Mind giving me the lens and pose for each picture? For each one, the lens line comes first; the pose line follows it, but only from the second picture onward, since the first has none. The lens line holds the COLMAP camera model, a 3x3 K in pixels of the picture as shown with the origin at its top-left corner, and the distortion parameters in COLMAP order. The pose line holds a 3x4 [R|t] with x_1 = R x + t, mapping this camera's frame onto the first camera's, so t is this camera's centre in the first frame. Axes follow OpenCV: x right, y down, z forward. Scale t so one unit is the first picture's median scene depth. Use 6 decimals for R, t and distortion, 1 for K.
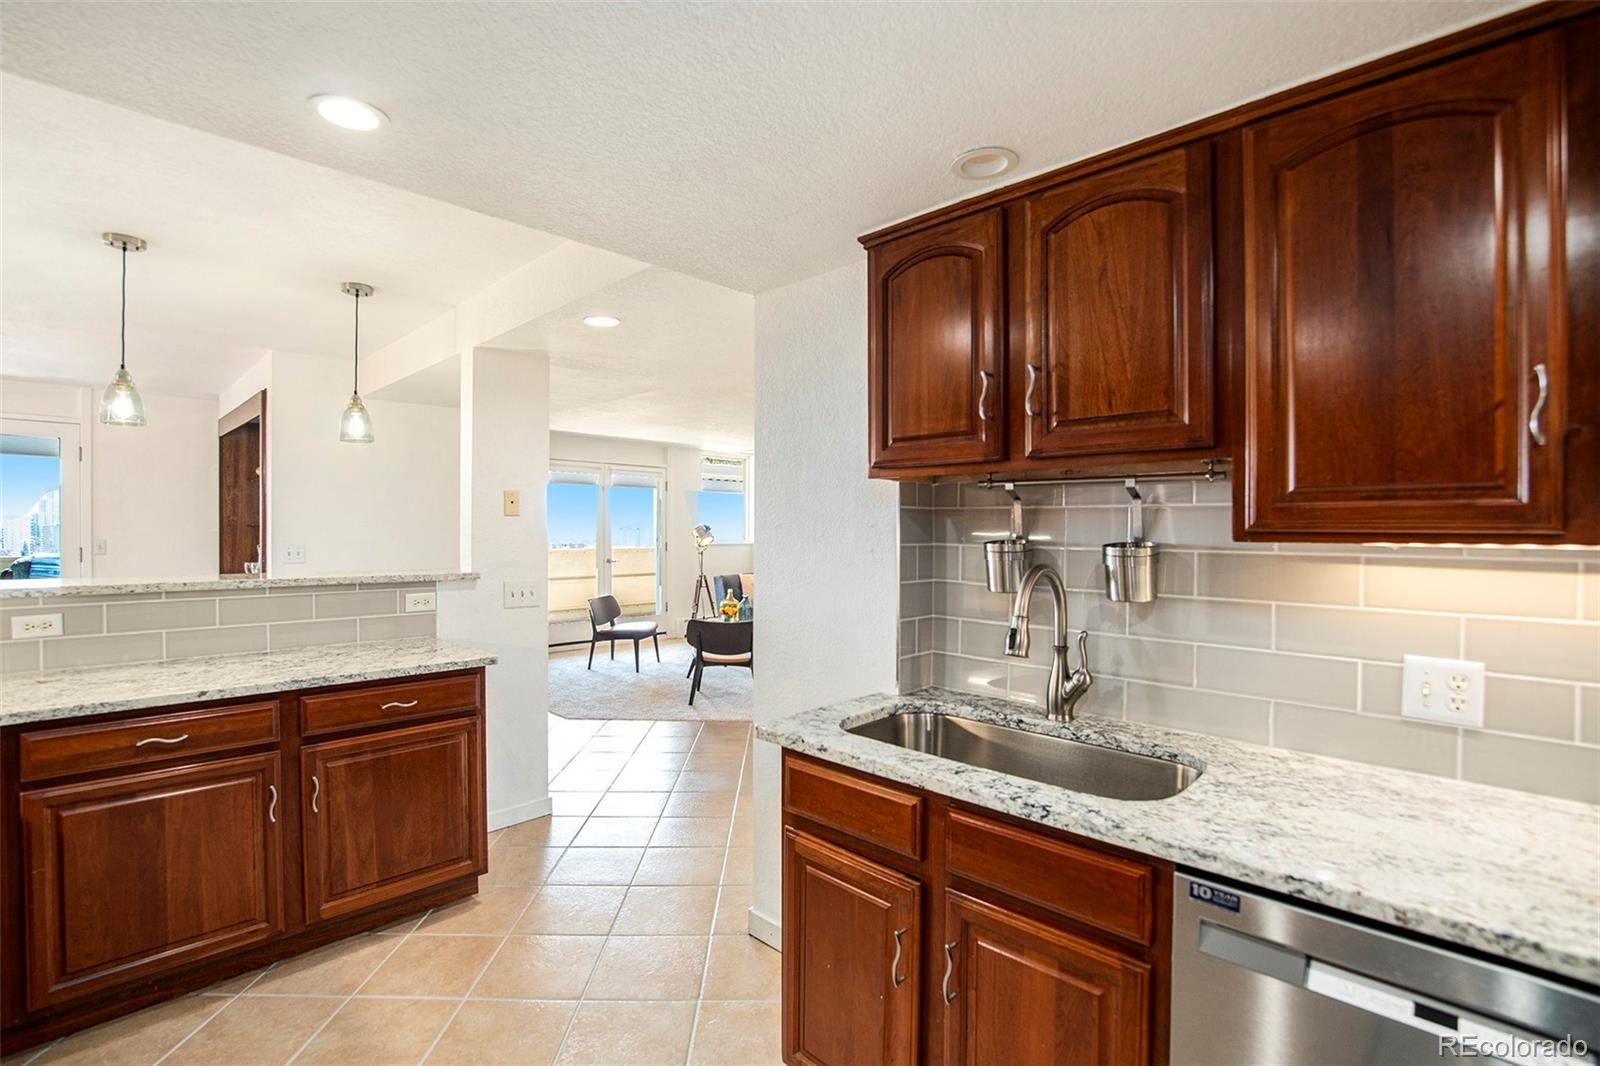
lens RADIAL K [[724.7, 0, 800.0], [0, 724.7, 533.0], [0, 0, 1]] dist [-0.022632, 0.000211]
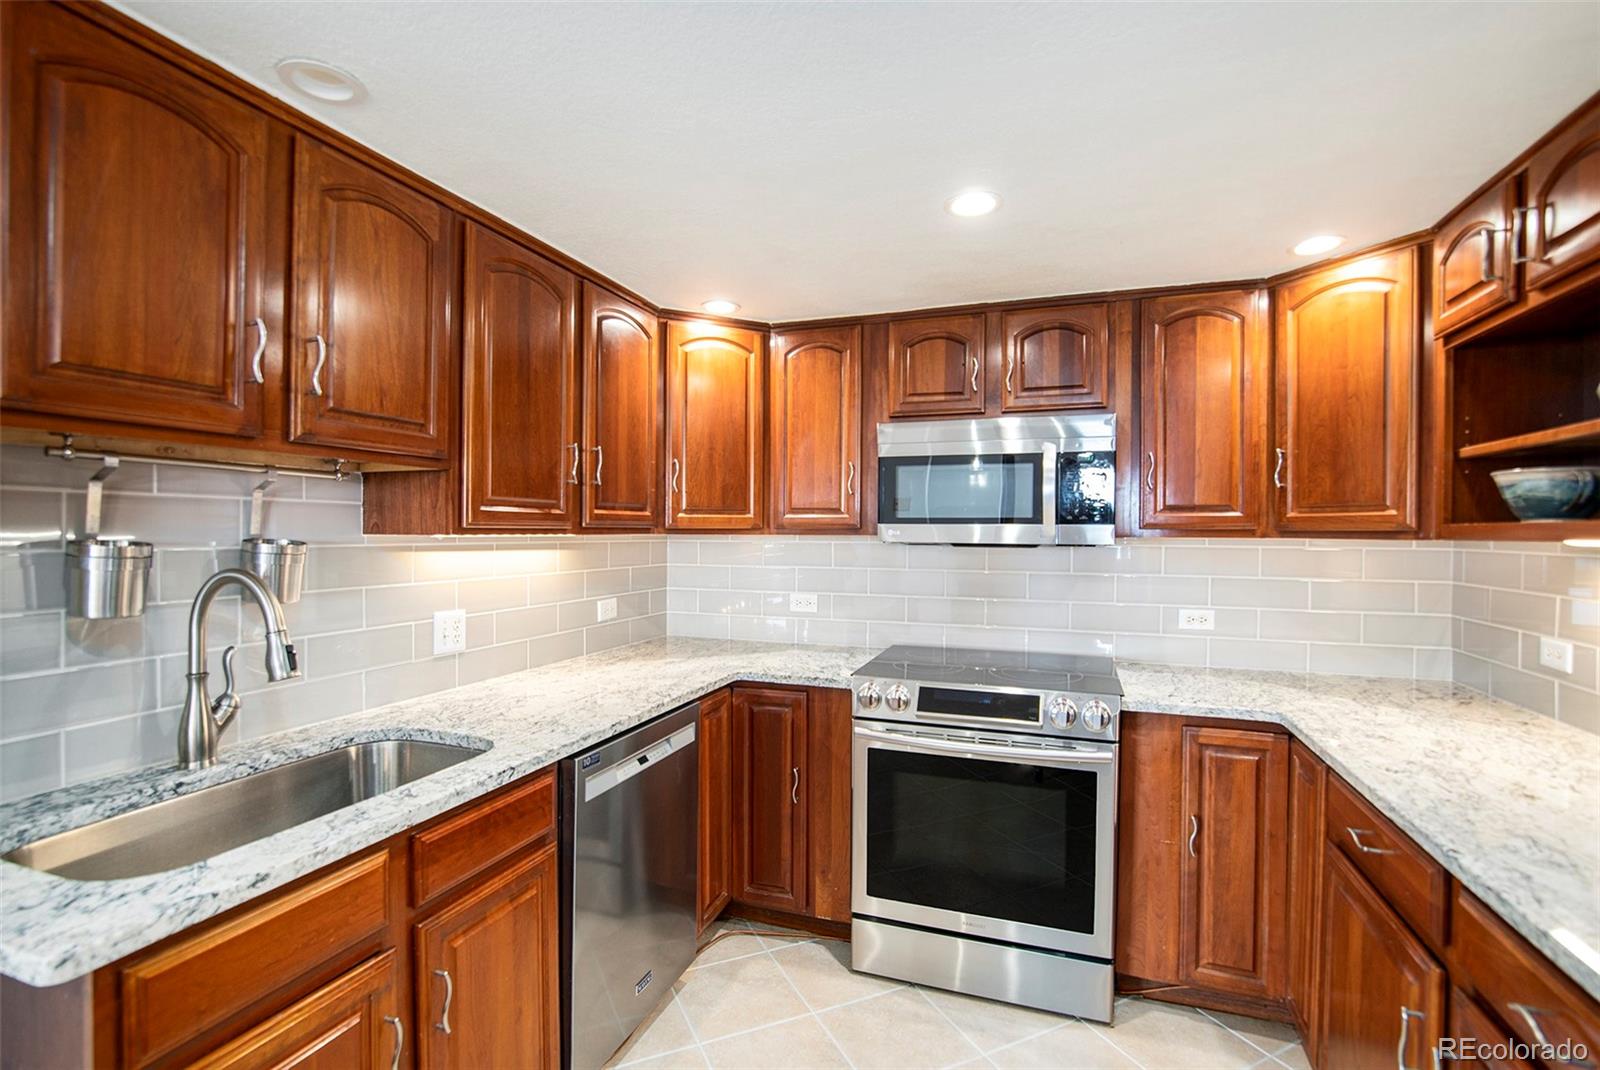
lens RADIAL K [[766.6, 0, 800.0], [0, 766.6, 535.0], [0, 0, 1]] dist [-0.027860, 0.000830]
pose [[-0.422350, -0.011974, 0.906354, -0.837253], [-0.002148, 0.999923, 0.012209, -0.006853], [-0.906430, 0.003210, -0.422343, 0.954648]]
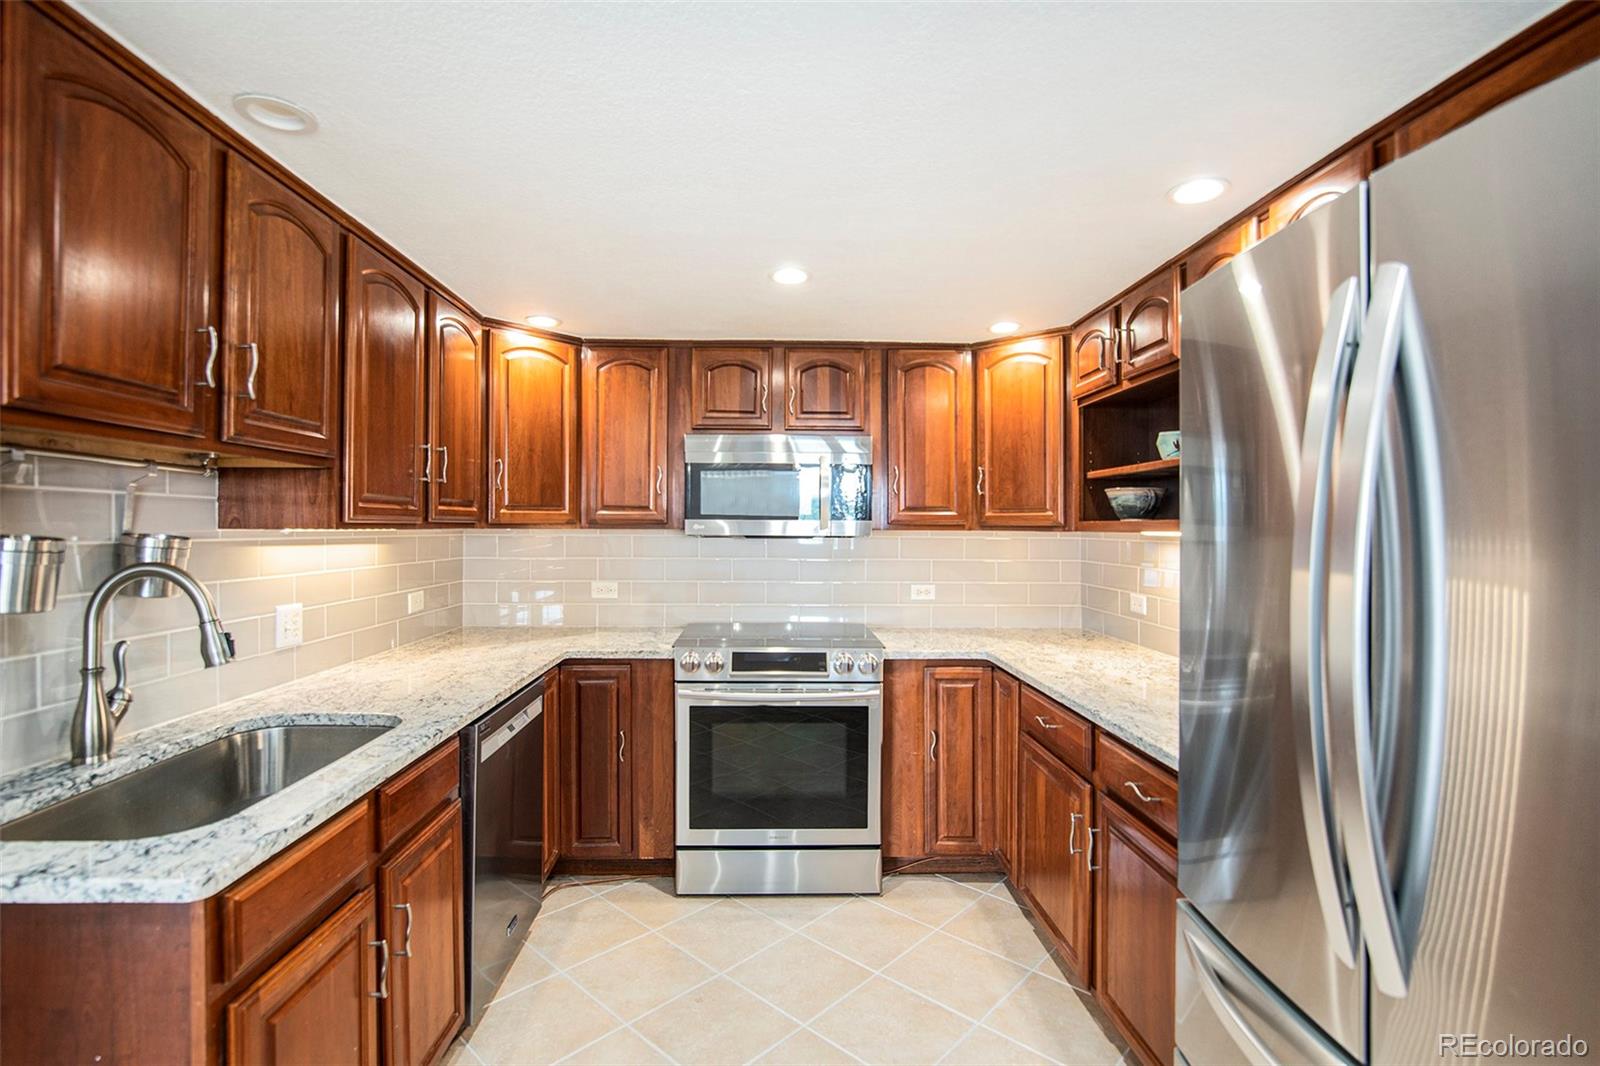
lens RADIAL K [[766.6, 0, 800.0], [0, 766.6, 533.0], [0, 0, 1]] dist [-0.027860, 0.000830]
pose [[-0.732441, -0.013764, 0.680691, -0.958125], [-0.005212, 0.999880, 0.014610, -0.007151], [-0.680810, 0.007153, -0.732425, 1.366405]]
